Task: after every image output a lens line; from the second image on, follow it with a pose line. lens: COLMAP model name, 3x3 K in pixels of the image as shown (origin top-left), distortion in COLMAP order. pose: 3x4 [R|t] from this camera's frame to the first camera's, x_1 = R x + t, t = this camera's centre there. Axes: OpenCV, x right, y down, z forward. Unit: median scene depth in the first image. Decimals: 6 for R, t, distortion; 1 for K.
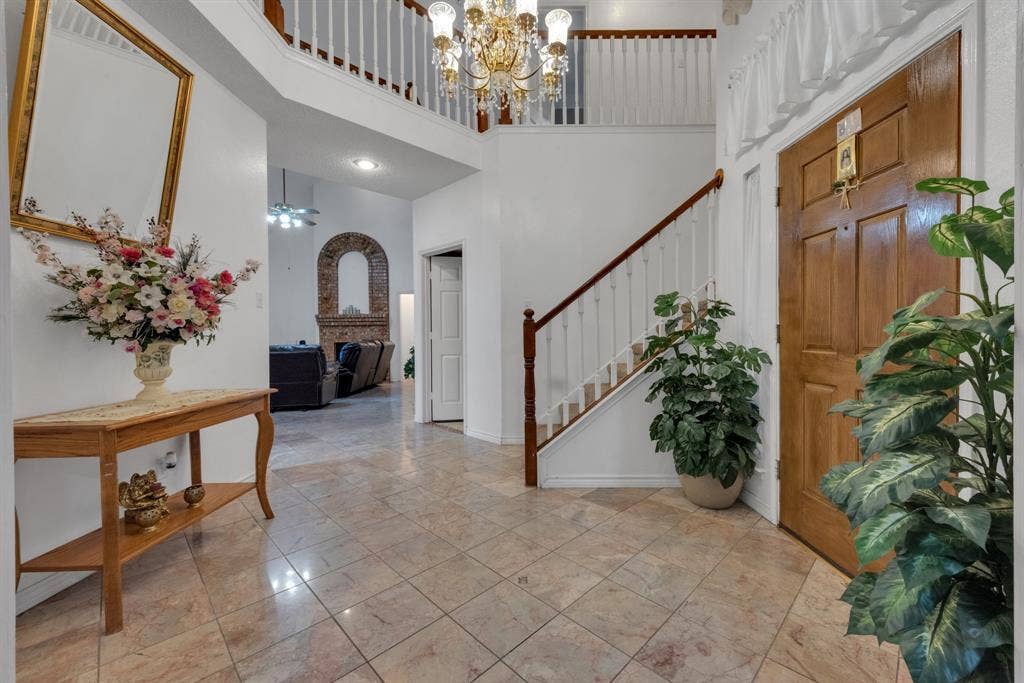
lens RADIAL K [[406.8, 0, 536.6], [0, 406.8, 335.4], [0, 0, 1]] dist [0.007272, -0.000222]
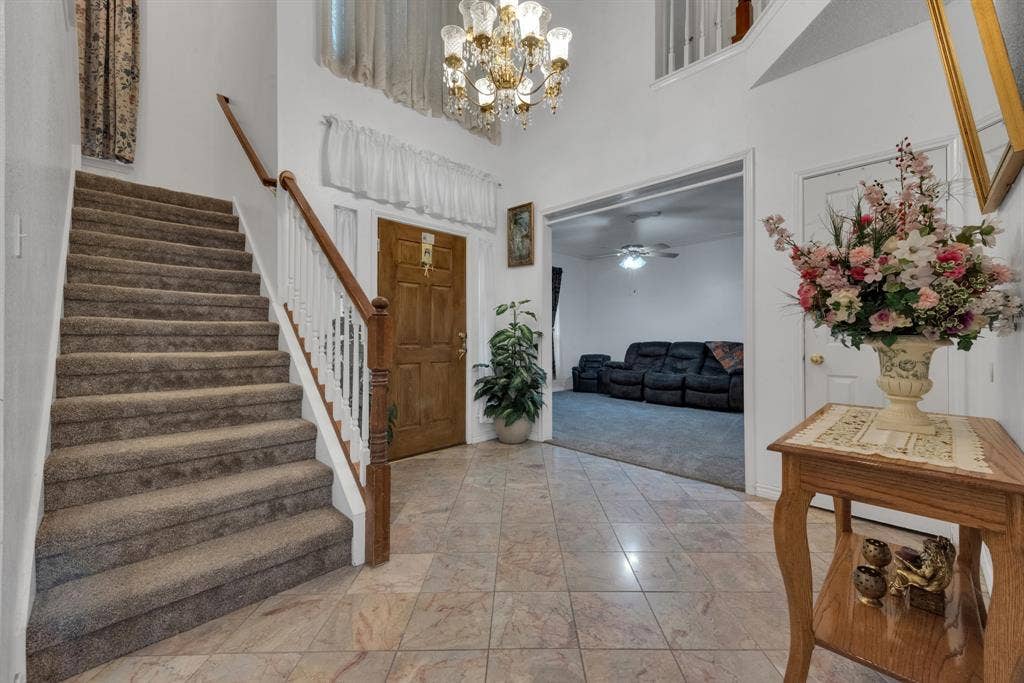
lens RADIAL K [[406.8, 0, 510.3], [0, 406.8, 335.1], [0, 0, 1]] dist [0.007272, -0.000222]
pose [[-0.676305, 0.013427, 0.736500, -1.329228], [0.011150, 0.999906, -0.007990, 0.012524], [-0.736538, 0.002808, -0.676391, 2.622172]]
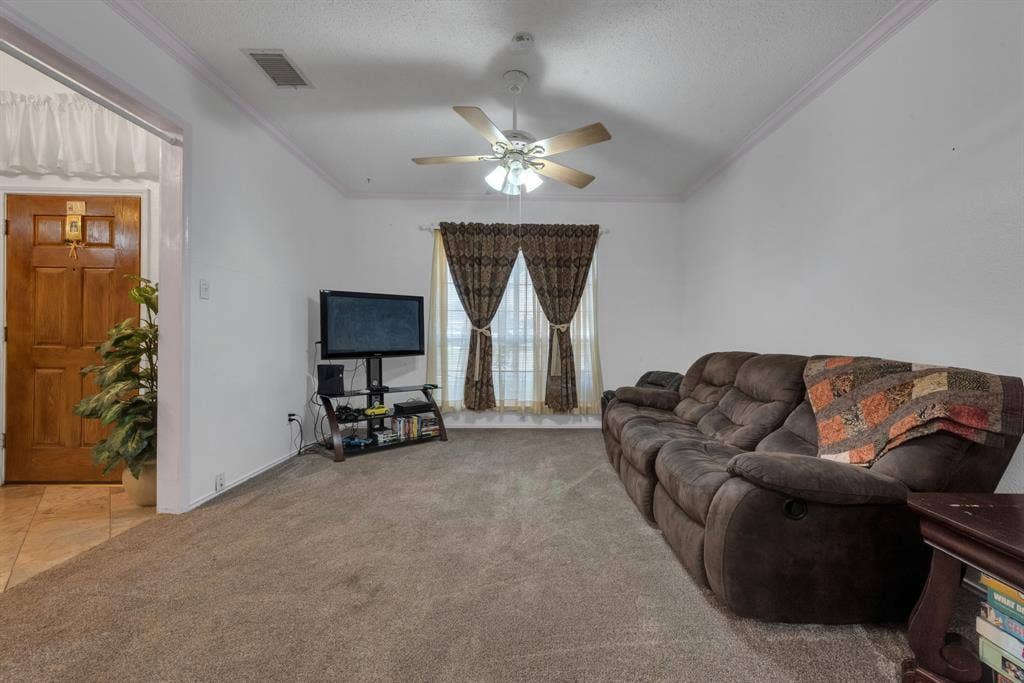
lens RADIAL K [[406.8, 0, 511.7], [0, 406.8, 339.8], [0, 0, 1]] dist [0.007272, -0.000222]
pose [[0.020904, 0.001943, 0.999780, -1.046537], [-0.003292, 0.999993, -0.001875, 0.018073], [-0.999776, -0.003252, 0.020910, -0.971167]]
